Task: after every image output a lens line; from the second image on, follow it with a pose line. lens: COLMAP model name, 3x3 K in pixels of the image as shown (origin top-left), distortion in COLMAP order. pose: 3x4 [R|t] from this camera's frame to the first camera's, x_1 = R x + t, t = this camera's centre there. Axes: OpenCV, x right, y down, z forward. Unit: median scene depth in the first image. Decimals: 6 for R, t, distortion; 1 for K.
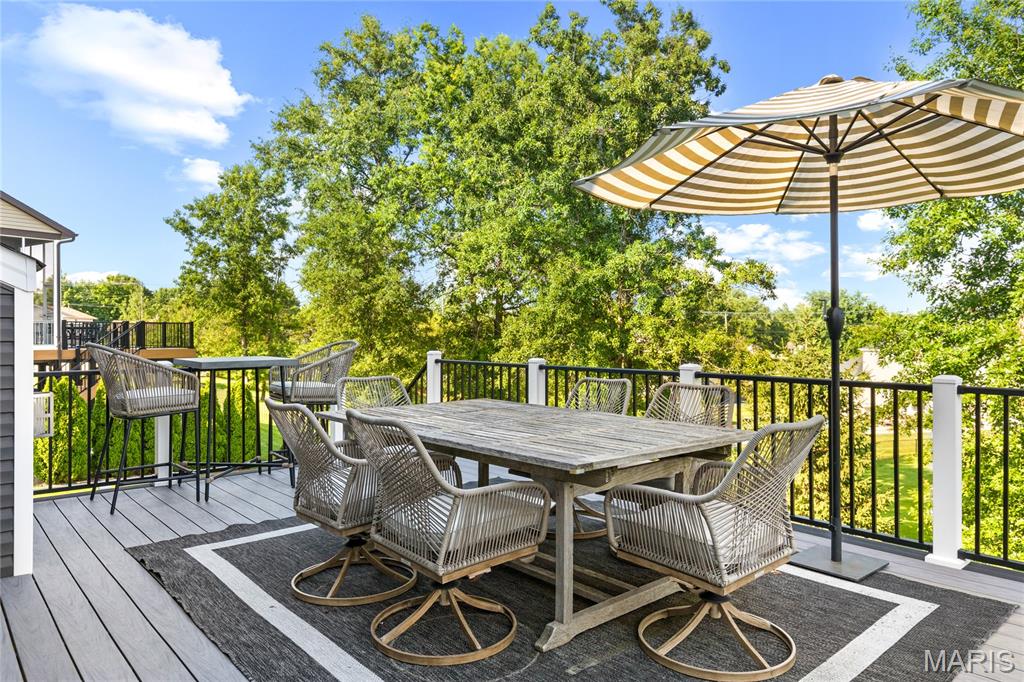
lens RADIAL K [[692.2, 0, 508.3], [0, 692.2, 332.6], [0, 0, 1]] dist [0.000072, -0.008937]
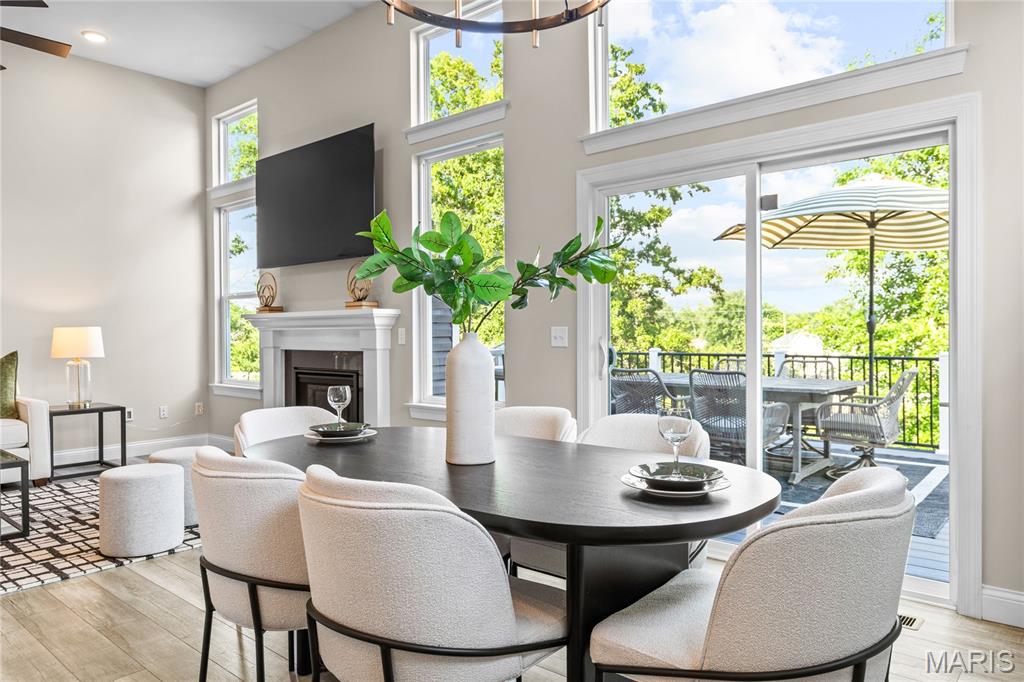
lens RADIAL K [[692.2, 0, 517.9], [0, 692.2, 342.2], [0, 0, 1]] dist [0.000072, -0.008937]
pose [[0.990021, -0.009326, 0.140610, -0.604986], [0.007298, 0.999862, 0.014928, 0.003413], [-0.140729, -0.013752, 0.989953, -0.523187]]
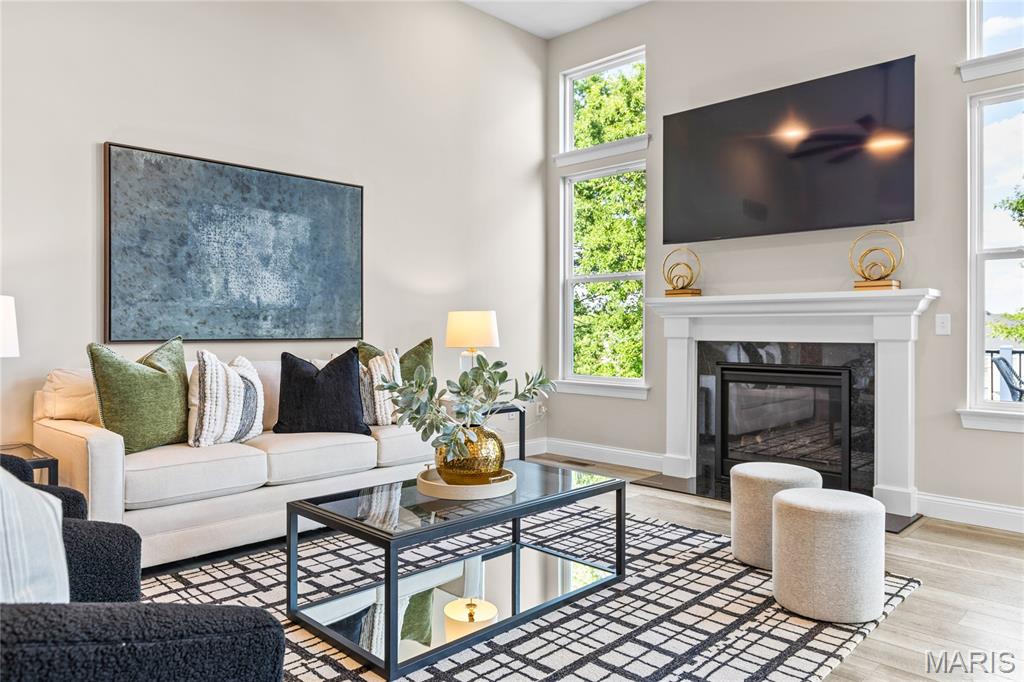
lens RADIAL K [[692.2, 0, 510.2], [0, 692.2, 332.5], [0, 0, 1]] dist [0.000072, -0.008937]
pose [[0.996724, 0.002270, 0.080843, -1.440689], [-0.002575, 0.999990, 0.003663, 0.022328], [-0.080833, -0.003859, 0.996720, -0.141707]]
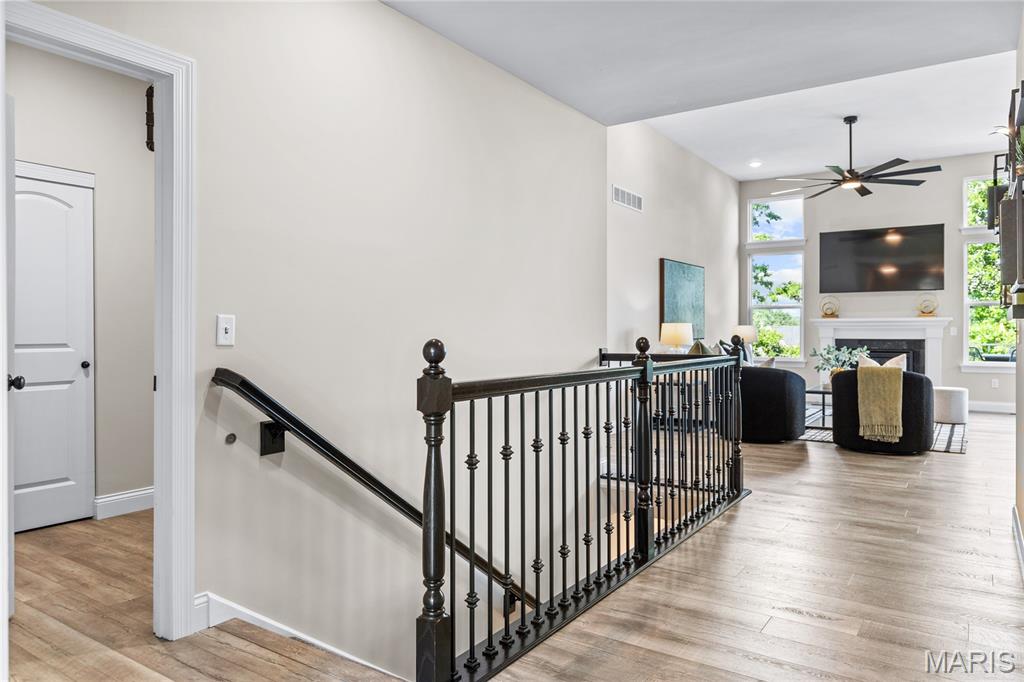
lens RADIAL K [[692.2, 0, 495.7], [0, 692.2, 334.7], [0, 0, 1]] dist [0.000072, -0.008937]
pose [[0.967885, -0.002112, 0.251384, -3.168968], [0.000989, 0.999989, 0.004595, 0.010866], [-0.251391, -0.004199, 0.967876, -1.336575]]
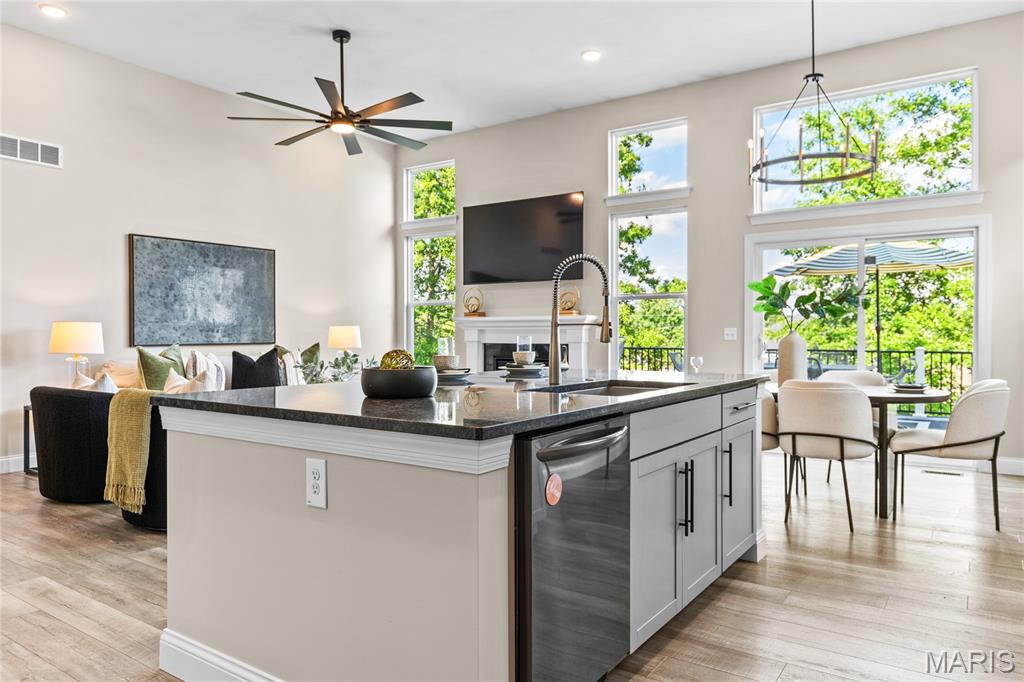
lens RADIAL K [[692.2, 0, 514.1], [0, 692.2, 340.7], [0, 0, 1]] dist [0.000072, -0.008937]
pose [[0.968669, -0.003349, 0.248335, -1.429480], [0.001006, 0.999954, 0.009562, 0.011638], [-0.248355, -0.009013, 0.968627, -1.088316]]
